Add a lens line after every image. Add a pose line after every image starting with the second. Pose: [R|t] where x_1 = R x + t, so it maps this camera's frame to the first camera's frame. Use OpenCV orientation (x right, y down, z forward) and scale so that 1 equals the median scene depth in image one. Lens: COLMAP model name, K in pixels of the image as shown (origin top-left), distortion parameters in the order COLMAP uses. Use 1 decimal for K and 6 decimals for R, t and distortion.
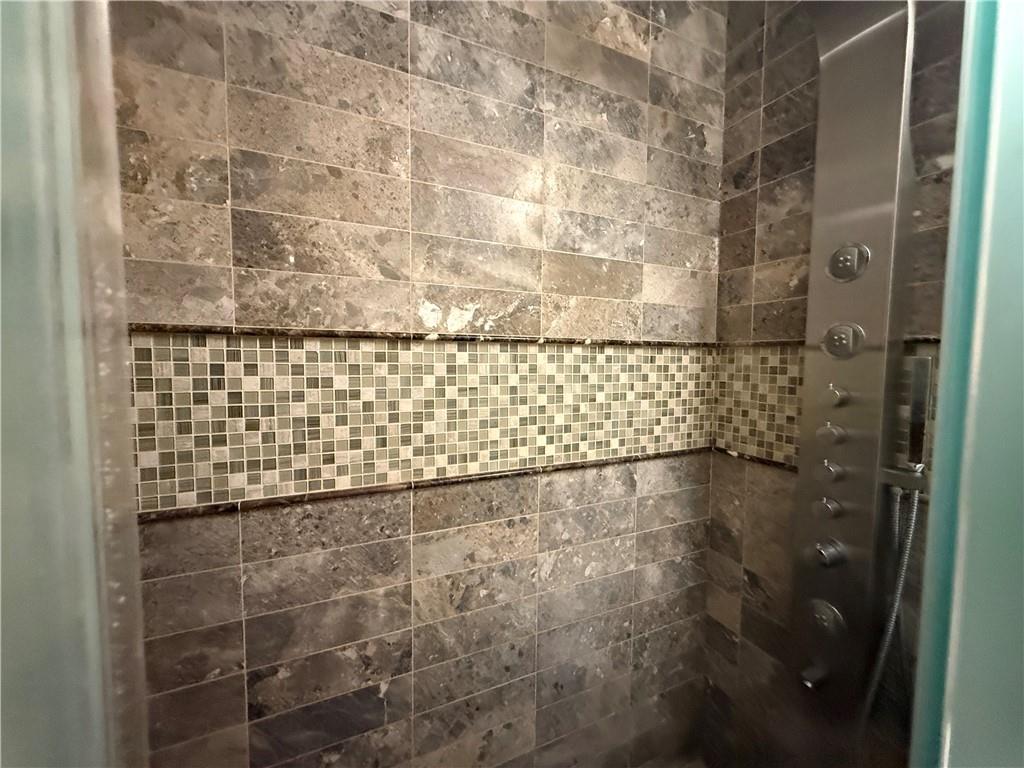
lens RADIAL K [[410.4, 0, 515.9], [0, 410.4, 382.2], [0, 0, 1]] dist [0.000145, 0.000309]
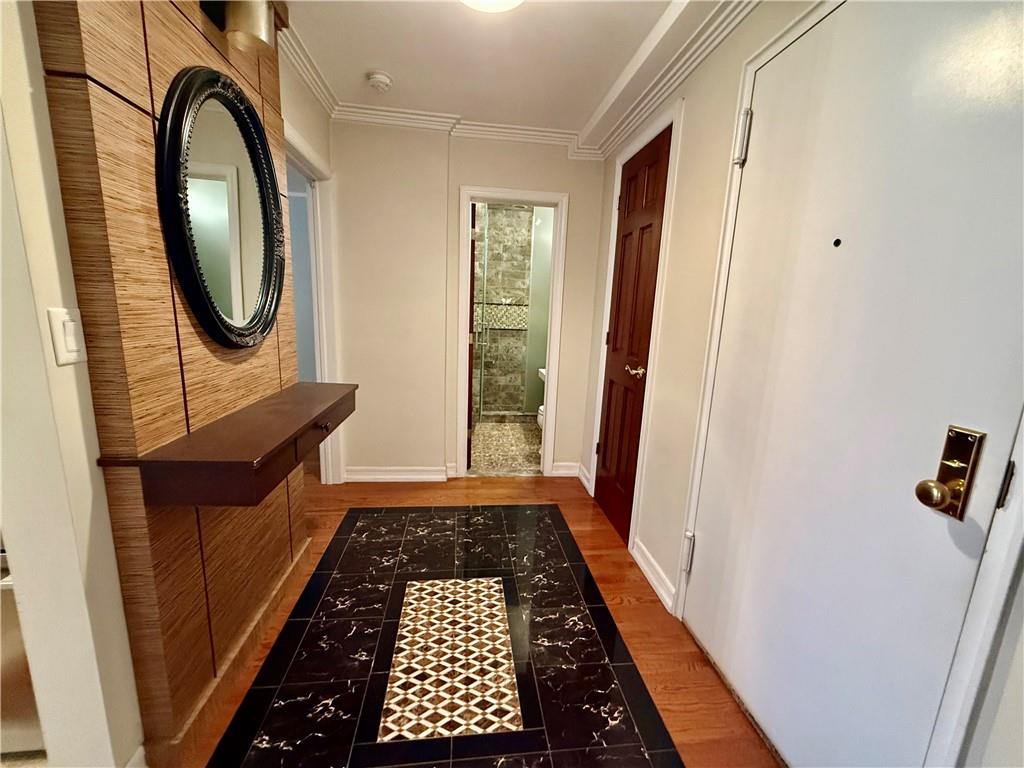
lens RADIAL K [[410.4, 0, 512.5], [0, 410.4, 386.7], [0, 0, 1]] dist [0.000145, 0.000309]
pose [[0.950249, 0.088819, -0.298560, 1.761596], [-0.051171, 0.989975, 0.131646, 0.279990], [0.307259, -0.109819, 0.945268, -4.622968]]
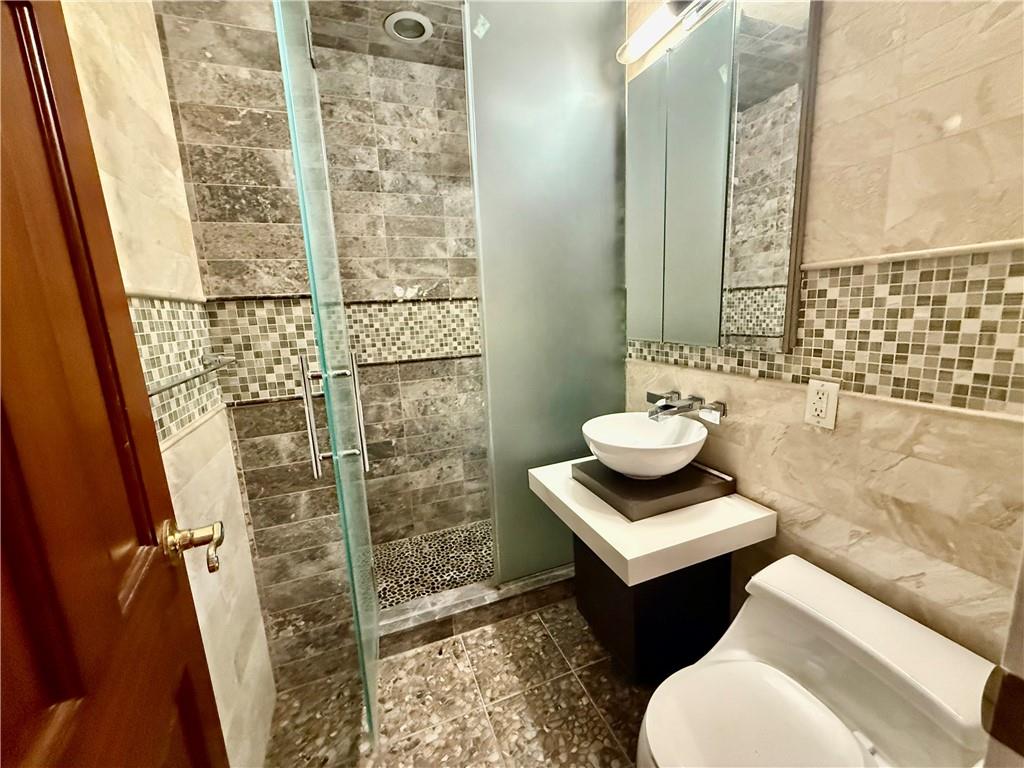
lens RADIAL K [[410.4, 0, 513.3], [0, 410.4, 381.9], [0, 0, 1]] dist [0.000145, 0.000309]
pose [[0.996874, -0.041393, -0.067290, 0.589397], [0.049778, 0.990506, 0.128141, 0.085256], [0.061347, -0.131090, 0.989471, -1.390224]]
